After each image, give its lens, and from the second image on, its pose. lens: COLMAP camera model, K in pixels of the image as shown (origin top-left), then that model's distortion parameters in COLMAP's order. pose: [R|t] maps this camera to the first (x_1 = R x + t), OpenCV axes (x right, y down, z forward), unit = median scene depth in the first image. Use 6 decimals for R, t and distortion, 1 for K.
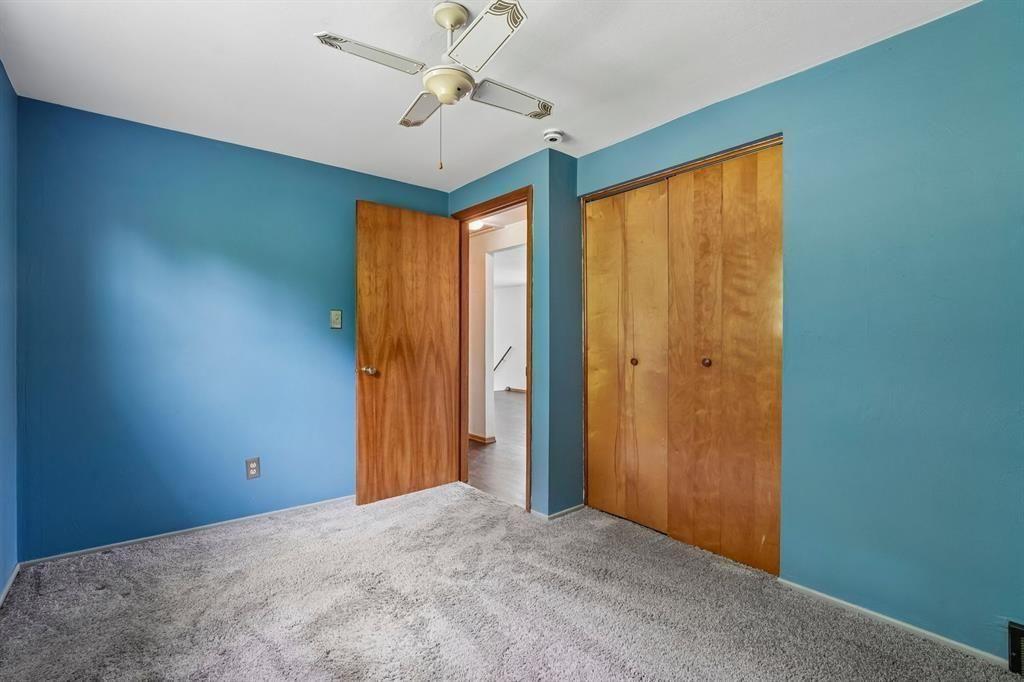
lens RADIAL K [[469.0, 0, 512.3], [0, 469.0, 339.6], [0, 0, 1]] dist [-0.014080, -0.000721]
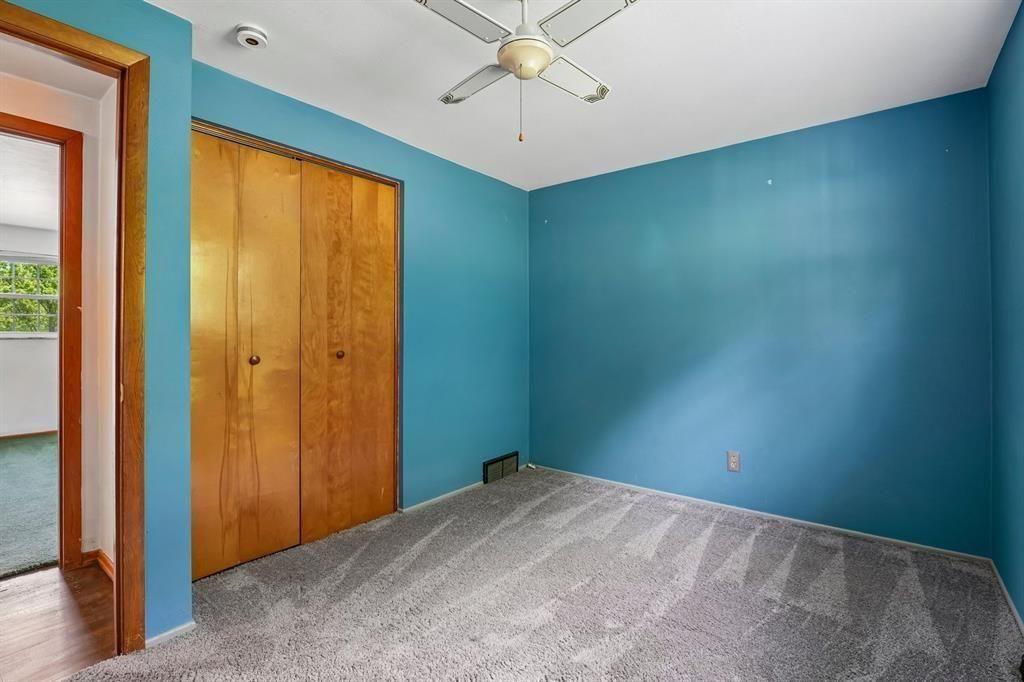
lens RADIAL K [[469.0, 0, 510.6], [0, 469.0, 336.4], [0, 0, 1]] dist [-0.014080, -0.000721]
pose [[-0.184311, 0.008400, 0.982832, -0.692615], [0.016479, 0.999849, -0.005455, 0.019612], [-0.982730, 0.015190, -0.184421, 0.801170]]
